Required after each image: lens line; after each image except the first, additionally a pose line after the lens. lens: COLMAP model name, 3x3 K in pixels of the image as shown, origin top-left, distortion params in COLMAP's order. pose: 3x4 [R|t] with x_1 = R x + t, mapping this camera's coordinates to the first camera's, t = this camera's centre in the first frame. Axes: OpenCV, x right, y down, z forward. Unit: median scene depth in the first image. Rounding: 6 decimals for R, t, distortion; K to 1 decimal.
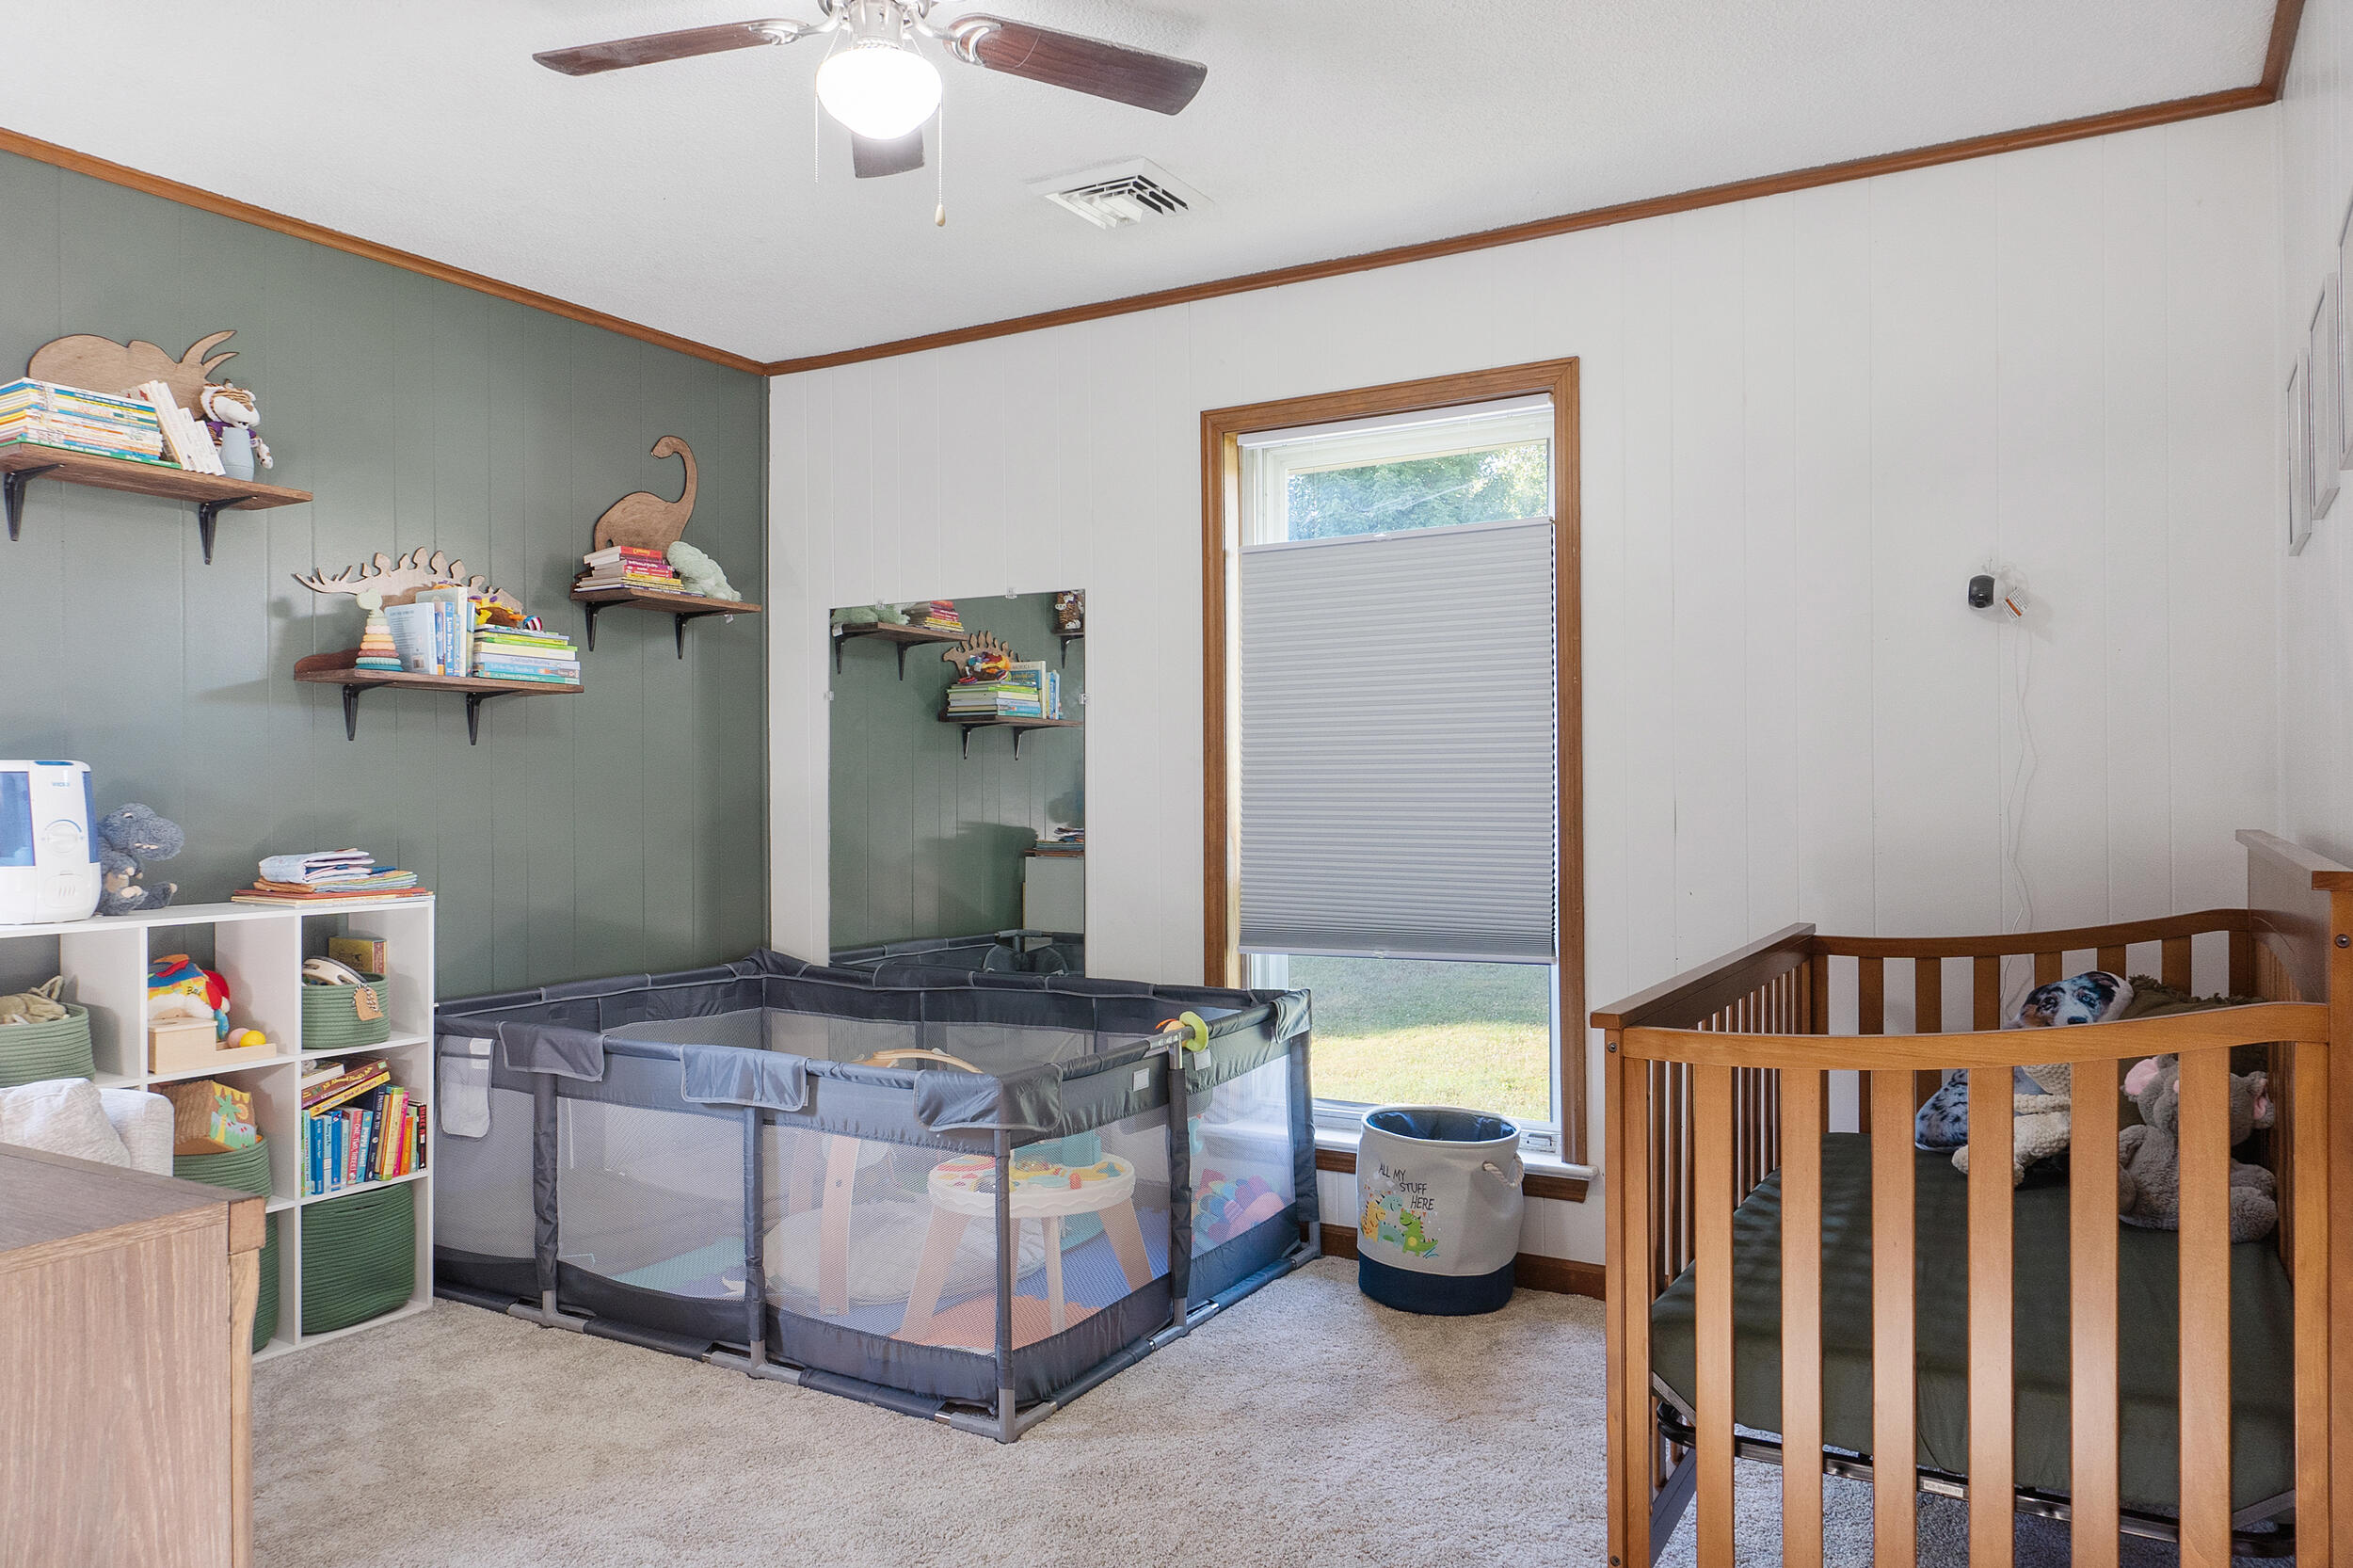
lens RADIAL K [[1587.3, 0, 1174.5], [0, 1587.3, 785.3], [0, 0, 1]] dist [-0.015842, -0.001418]
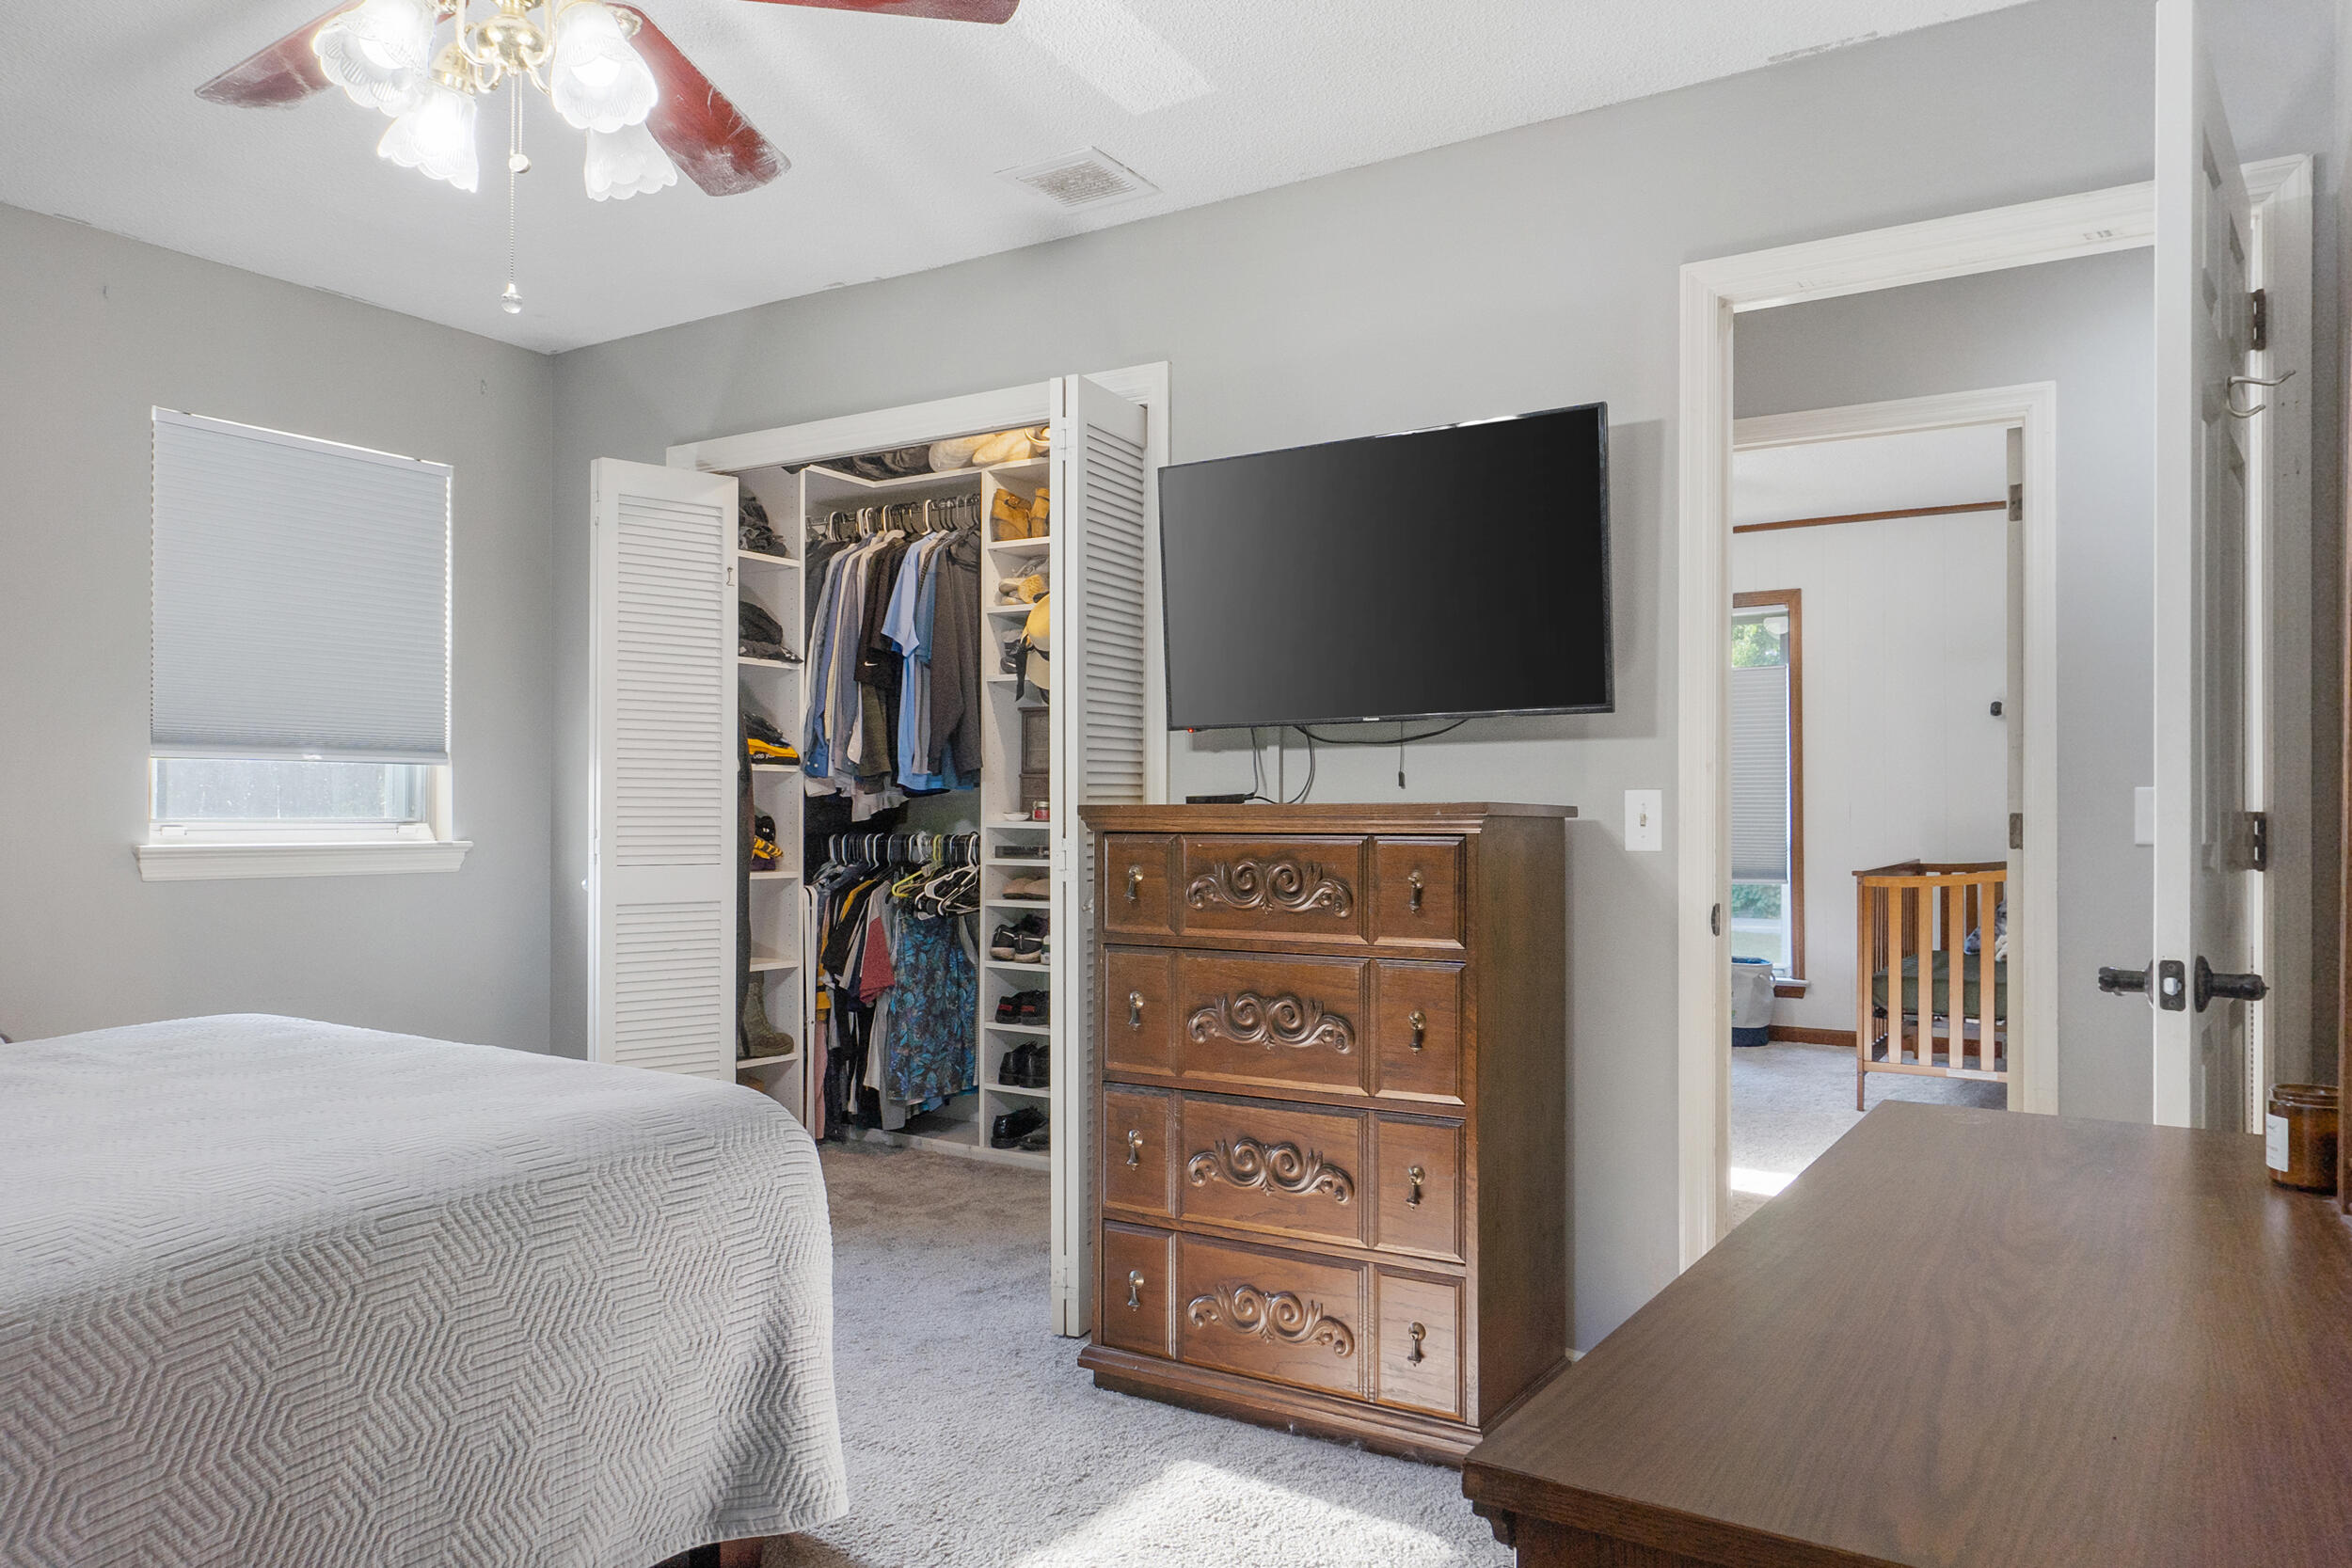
lens RADIAL K [[1586.5, 0, 1178.8], [0, 1586.5, 787.8], [0, 0, 1]] dist [-0.015842, -0.001418]
pose [[0.999544, 0.001027, -0.030194, -0.491571], [-0.001073, 0.999998, -0.001493, -0.007705], [0.030193, 0.001525, 0.999543, -1.081420]]
